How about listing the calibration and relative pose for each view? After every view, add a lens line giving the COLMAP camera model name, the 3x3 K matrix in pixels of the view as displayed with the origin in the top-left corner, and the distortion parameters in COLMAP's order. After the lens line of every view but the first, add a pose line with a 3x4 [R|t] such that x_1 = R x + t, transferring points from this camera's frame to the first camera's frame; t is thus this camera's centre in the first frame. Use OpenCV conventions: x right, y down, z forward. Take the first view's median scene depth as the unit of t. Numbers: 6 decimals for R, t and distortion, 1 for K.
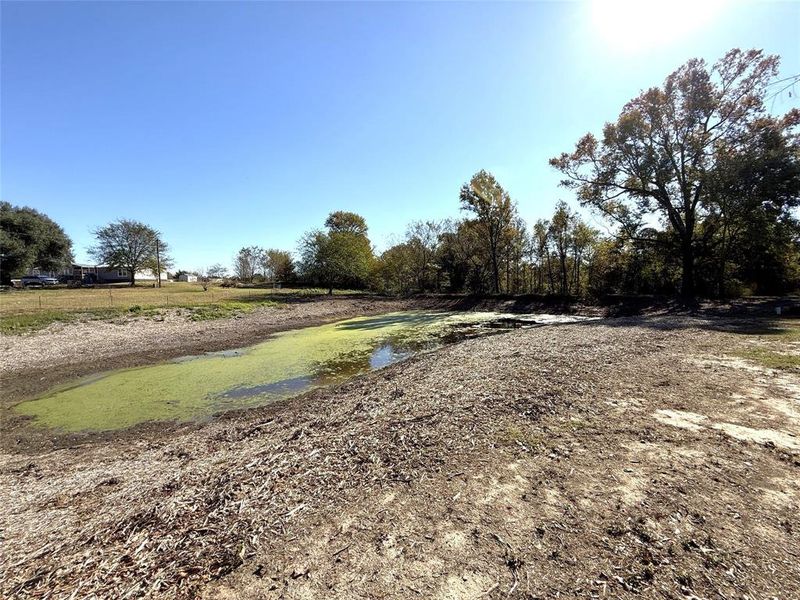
lens RADIAL K [[324.6, 0, 400.1], [0, 324.6, 300.5], [0, 0, 1]] dist [-0.001389, -0.000120]
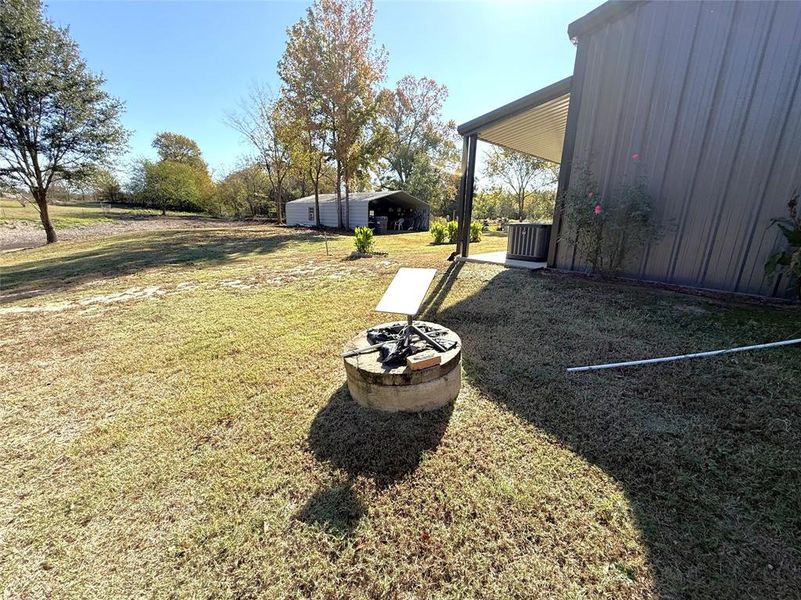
lens RADIAL K [[325.1, 0, 398.8], [0, 325.1, 300.0], [0, 0, 1]] dist [-0.001389, -0.000120]
pose [[0.927911, -0.053958, 0.368876, 0.116620], [-0.024818, 0.978334, 0.205539, 0.017690], [-0.371975, -0.199877, 0.906468, -0.423922]]
